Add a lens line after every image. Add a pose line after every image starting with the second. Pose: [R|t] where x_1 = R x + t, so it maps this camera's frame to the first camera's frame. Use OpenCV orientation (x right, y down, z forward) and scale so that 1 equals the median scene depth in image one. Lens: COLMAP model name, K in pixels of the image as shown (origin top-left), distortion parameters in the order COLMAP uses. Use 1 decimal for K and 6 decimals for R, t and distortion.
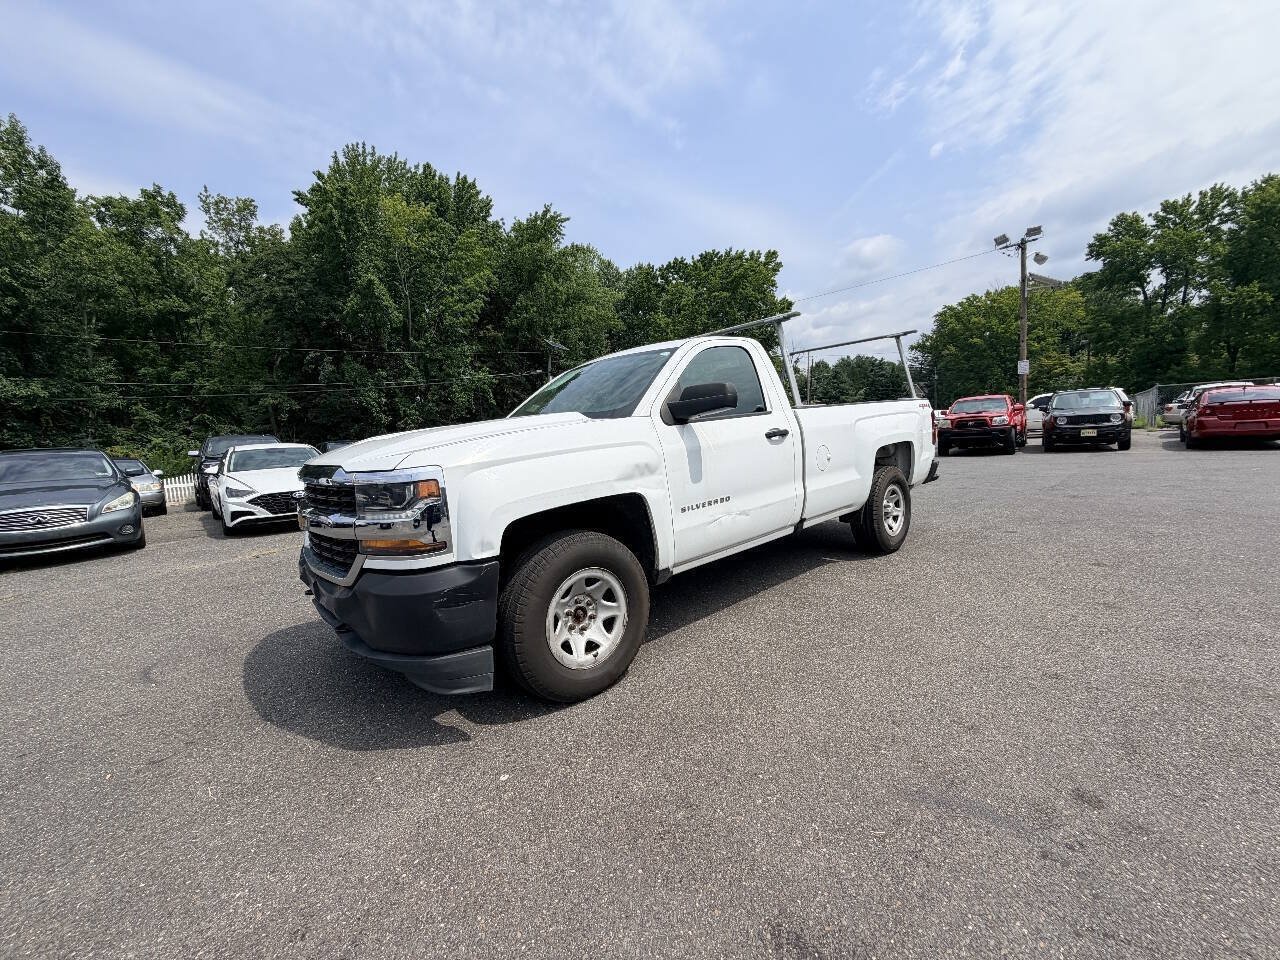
lens RADIAL K [[509.7, 0, 638.3], [0, 509.7, 484.3], [0, 0, 1]] dist [0.001568, -0.000211]
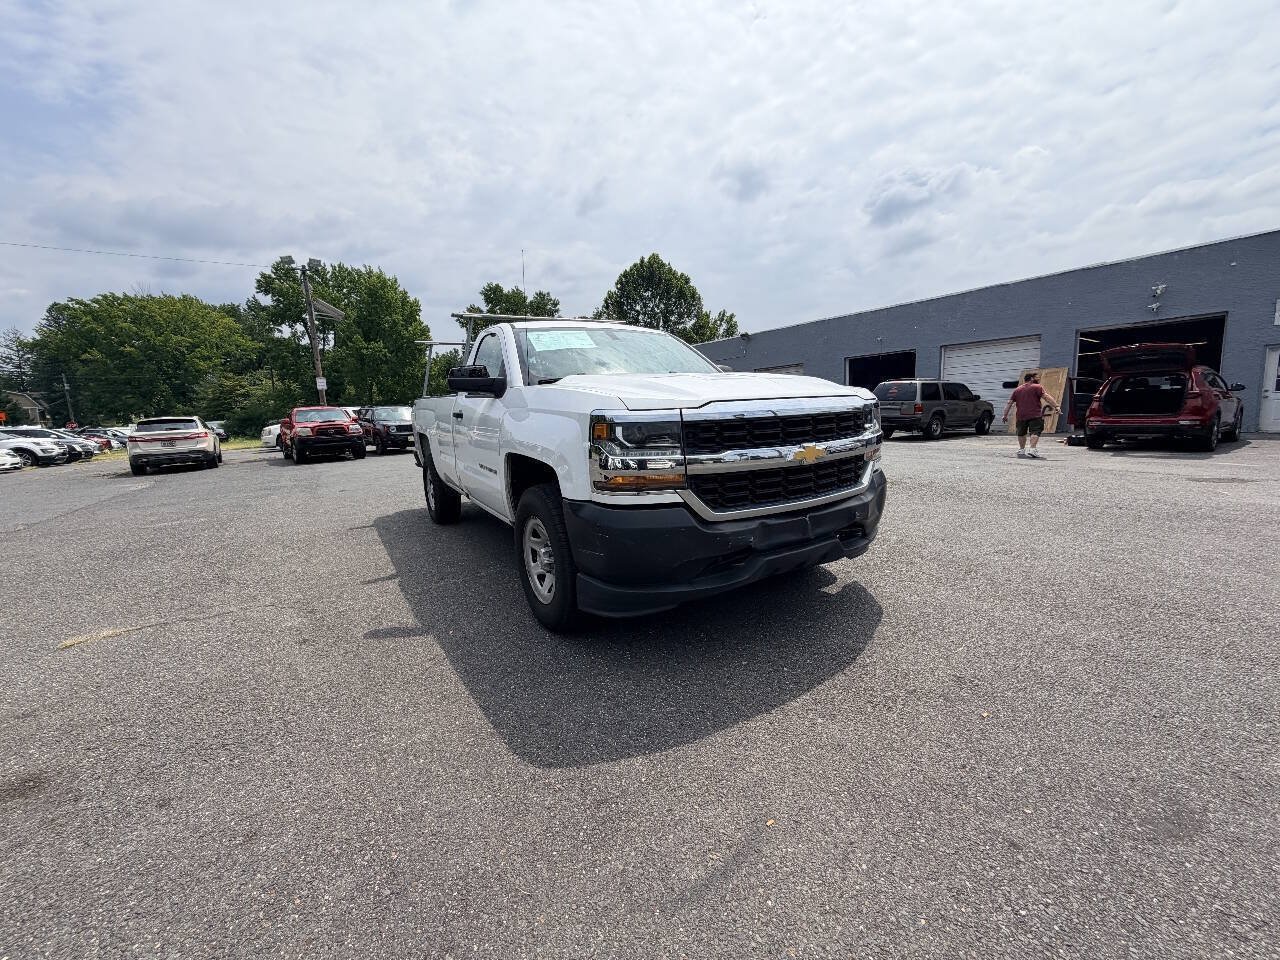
lens RADIAL K [[509.7, 0, 639.0], [0, 509.7, 479.8], [0, 0, 1]] dist [0.001568, -0.000211]
pose [[0.172794, -0.082958, 0.981458, -0.139838], [0.135572, 0.988966, 0.059724, 0.001662], [-0.975583, 0.122738, 0.182134, 0.096925]]
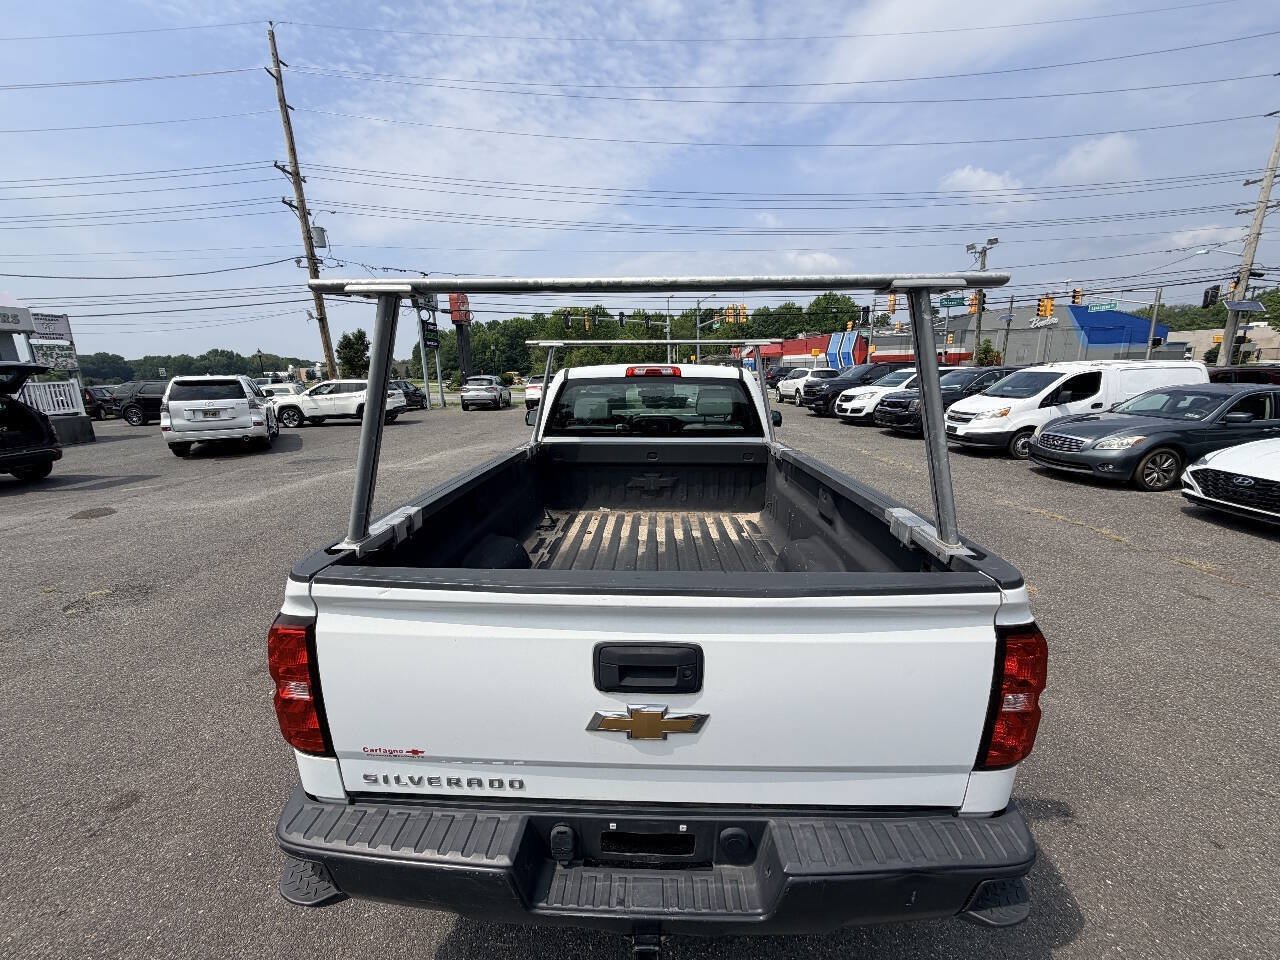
lens RADIAL K [[509.7, 0, 636.9], [0, 509.7, 480.5], [0, 0, 1]] dist [0.001568, -0.000211]
pose [[-0.681128, 0.223358, -0.697263, 0.112064], [-0.028481, 0.943527, 0.330068, -0.052554], [0.731610, 0.244678, -0.636301, 0.228922]]
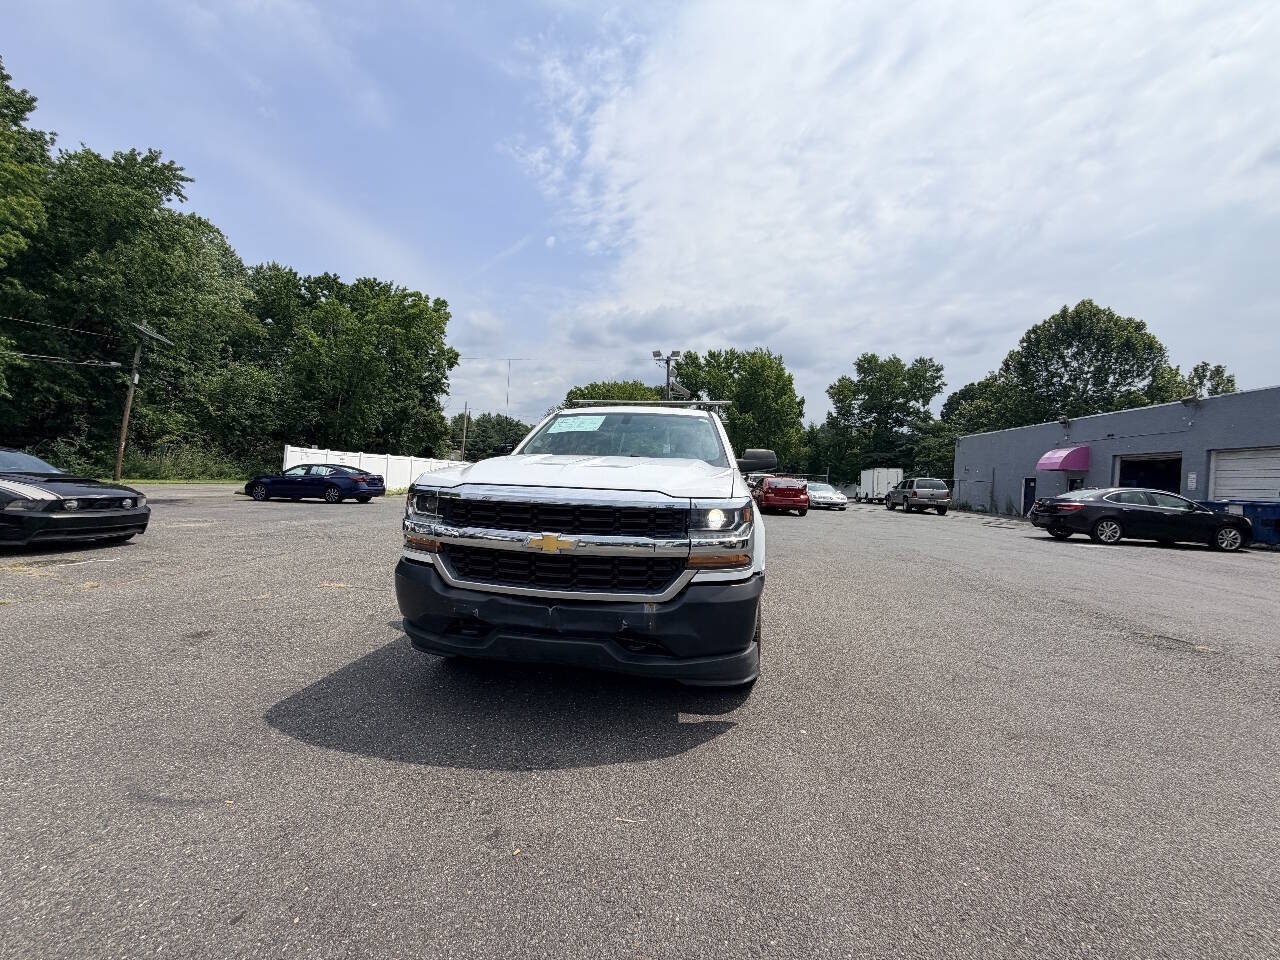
lens RADIAL K [[509.7, 0, 638.6], [0, 509.7, 482.7], [0, 0, 1]] dist [0.001568, -0.000211]
pose [[0.766040, 0.082846, 0.637431, -0.097468], [-0.018020, 0.994038, -0.107537, 0.004897], [-0.642540, 0.070891, 0.762966, 0.013664]]
